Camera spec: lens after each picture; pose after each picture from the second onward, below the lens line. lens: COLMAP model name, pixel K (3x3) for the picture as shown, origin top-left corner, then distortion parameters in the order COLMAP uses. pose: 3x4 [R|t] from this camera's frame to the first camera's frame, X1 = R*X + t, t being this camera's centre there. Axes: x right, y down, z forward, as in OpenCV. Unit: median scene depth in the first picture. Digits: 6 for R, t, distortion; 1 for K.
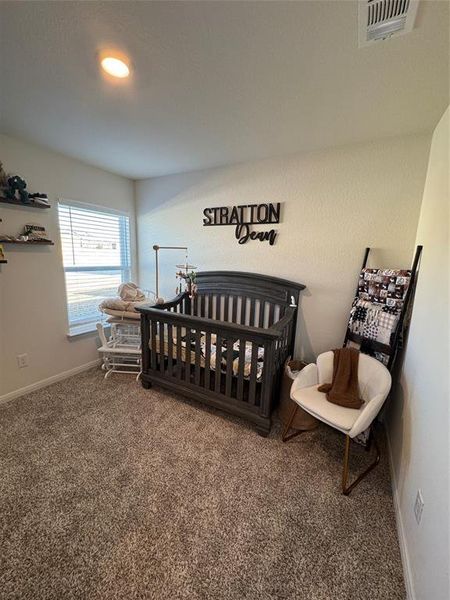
lens RADIAL K [[239.8, 0, 225.0], [0, 239.8, 300.0], [0, 0, 1]] dist [-0.003438, -0.000169]
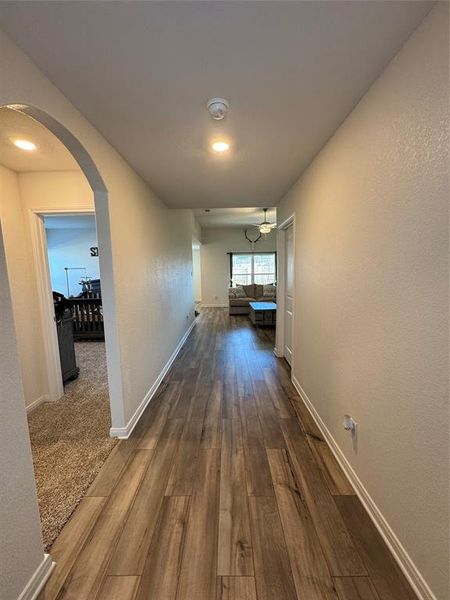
lens RADIAL K [[239.8, 0, 225.0], [0, 239.8, 300.0], [0, 0, 1]] dist [-0.003438, -0.000169]
pose [[0.875298, -0.110832, 0.470712, -0.104495], [0.139032, 0.989961, -0.025440, 0.261429], [-0.463167, 0.087712, 0.881920, -1.295421]]
